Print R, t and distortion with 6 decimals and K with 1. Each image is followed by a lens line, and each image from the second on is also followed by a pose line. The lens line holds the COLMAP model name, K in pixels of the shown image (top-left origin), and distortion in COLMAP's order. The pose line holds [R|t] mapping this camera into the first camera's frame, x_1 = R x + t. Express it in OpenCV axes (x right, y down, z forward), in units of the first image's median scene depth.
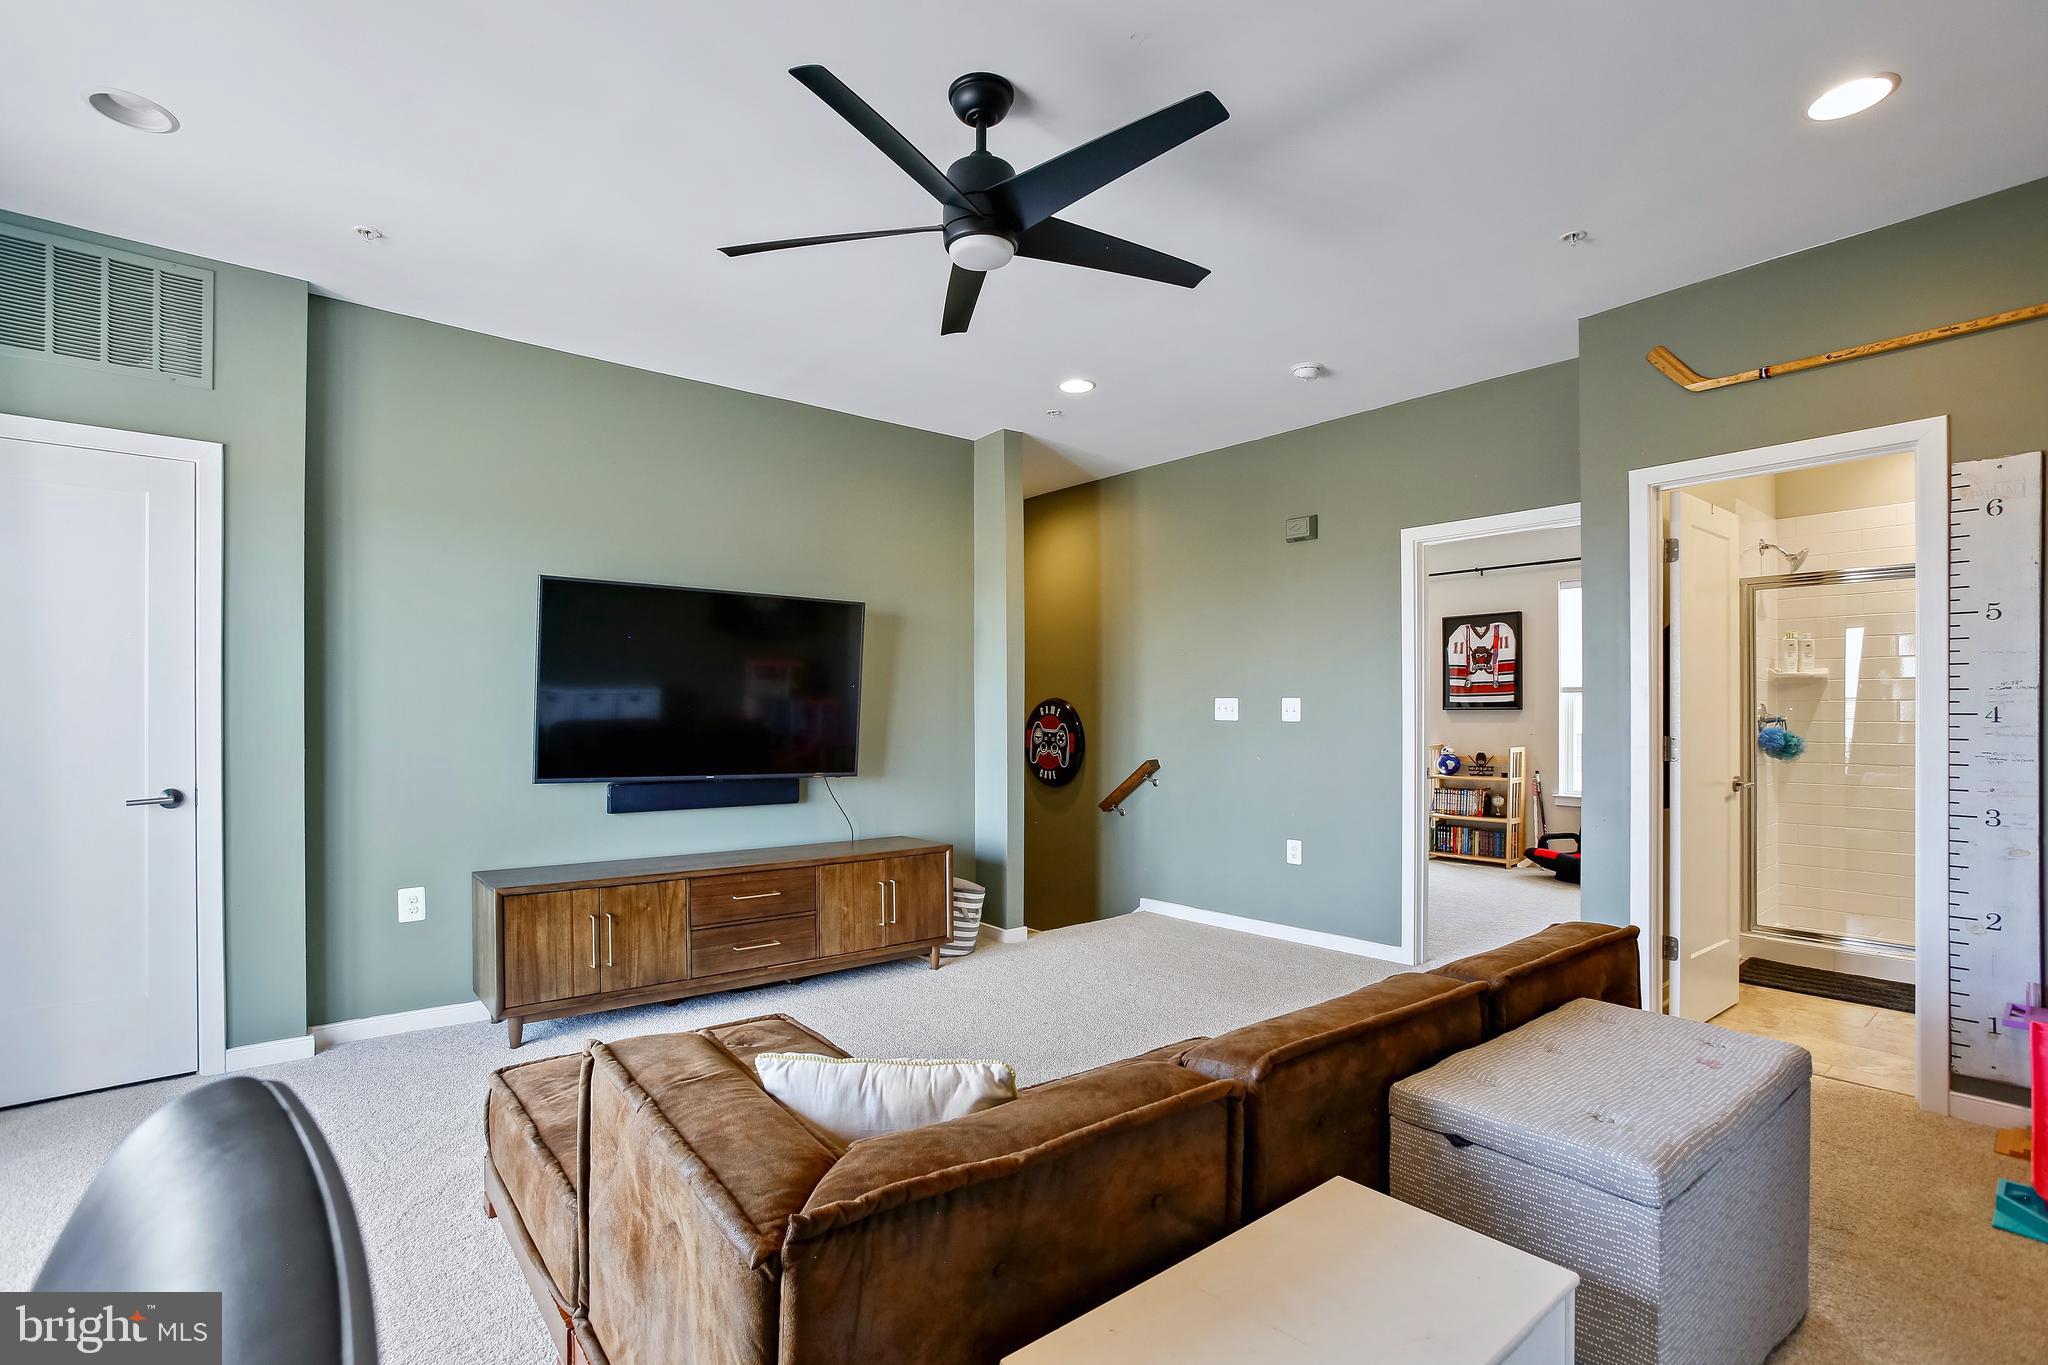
lens RADIAL K [[939.8, 0, 1052.0], [0, 939.8, 724.6], [0, 0, 1]] dist [-0.001882, 0.000080]
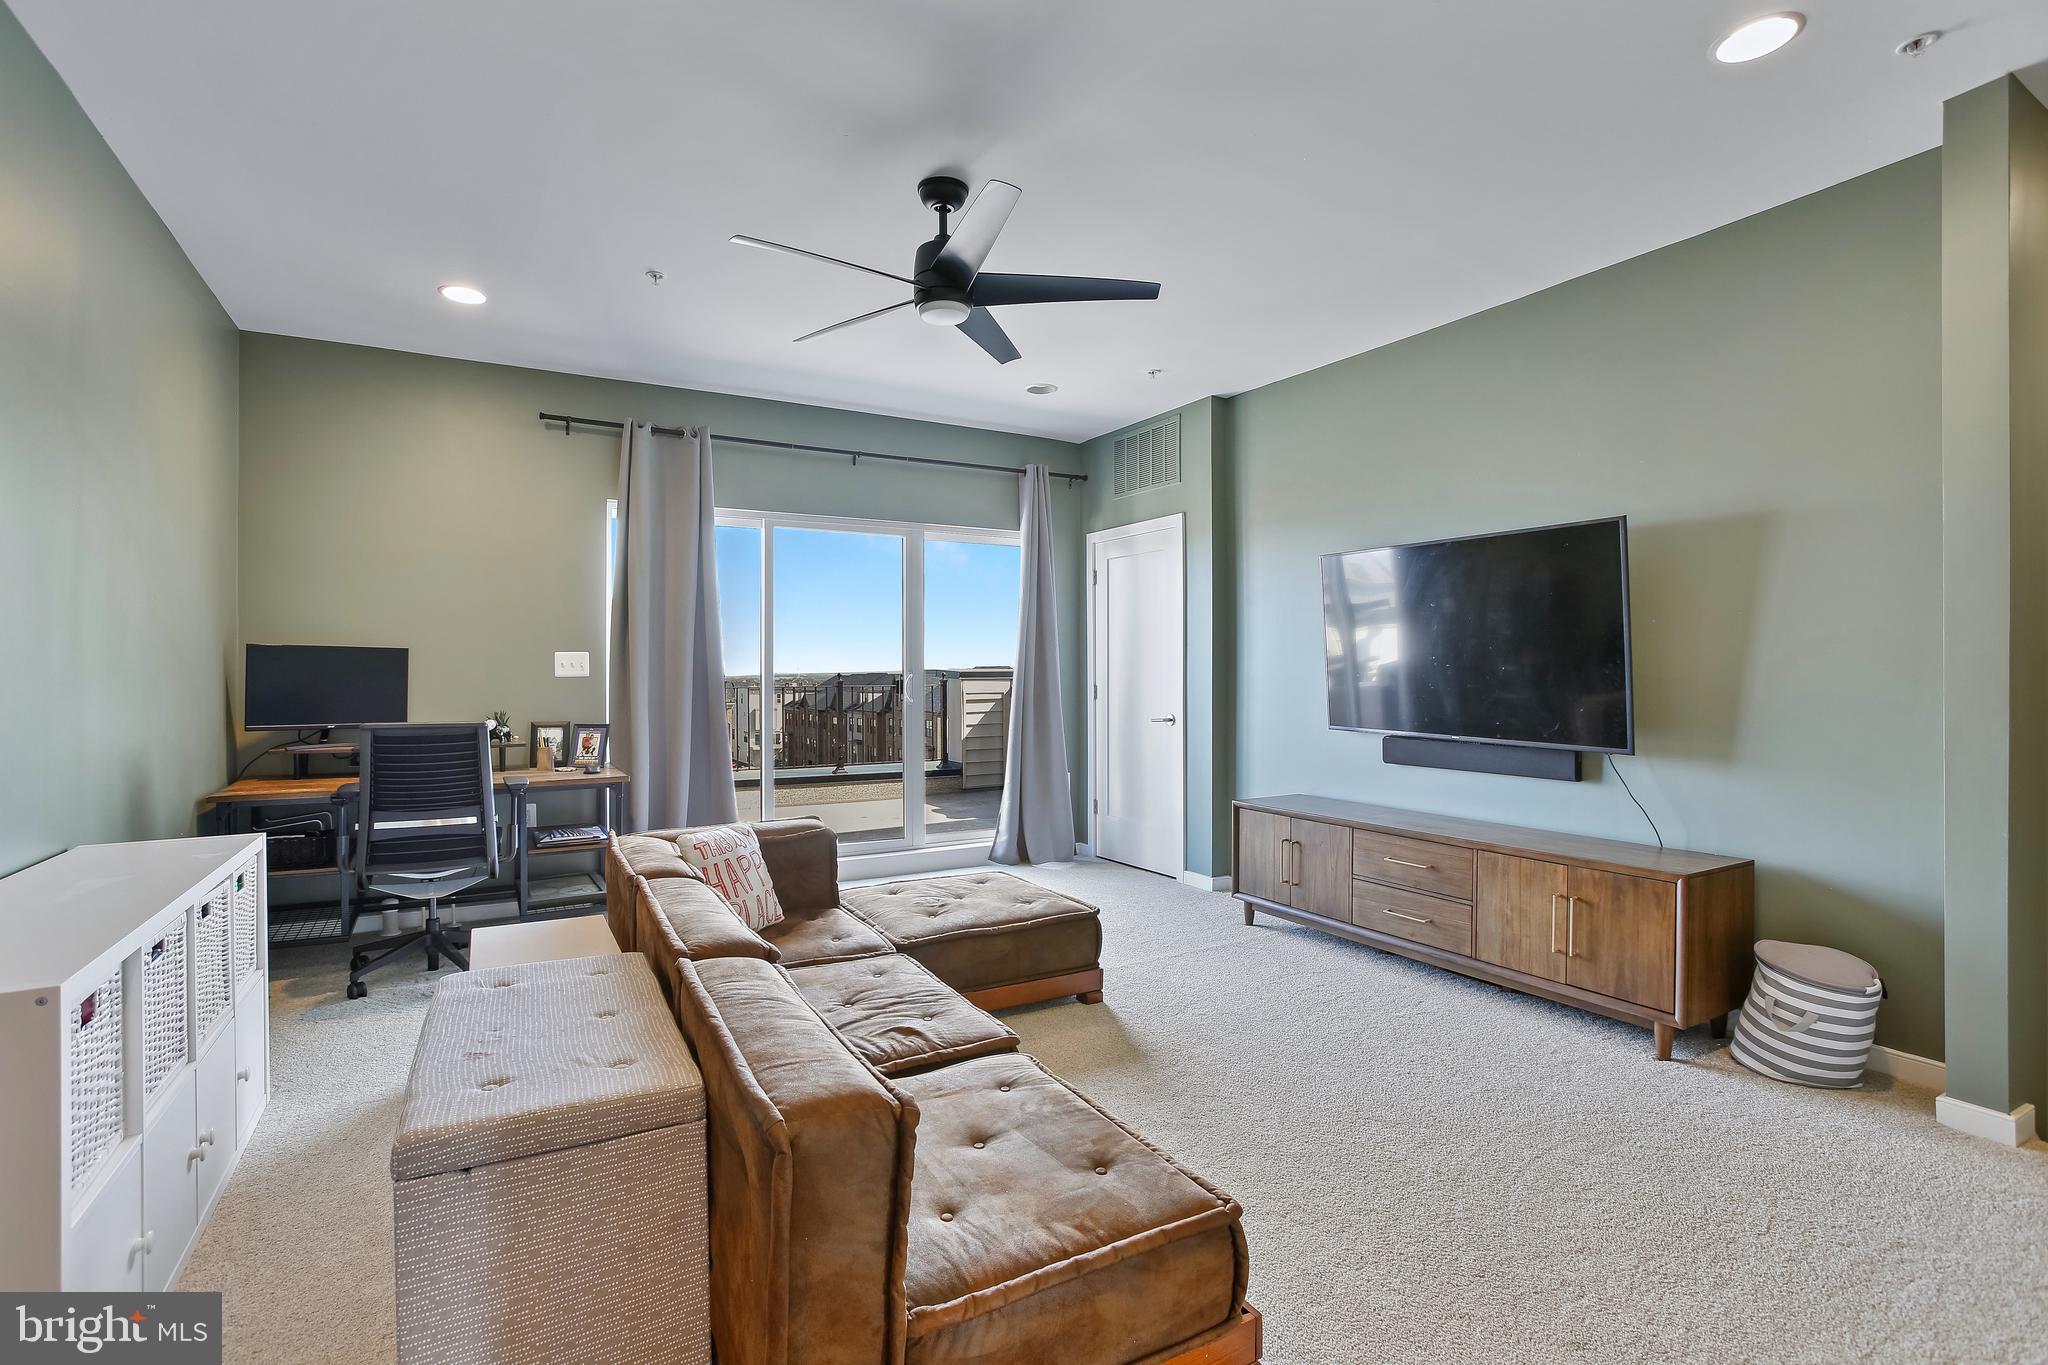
lens RADIAL K [[992.2, 0, 1025.3], [0, 992.2, 666.2], [0, 0, 1]] dist [0.000268, 0.000254]
pose [[-0.160234, -0.006840, -0.987055, 0.674688], [-0.005897, 0.999965, -0.005973, -0.005822], [0.987061, 0.004863, -0.160269, 0.723897]]
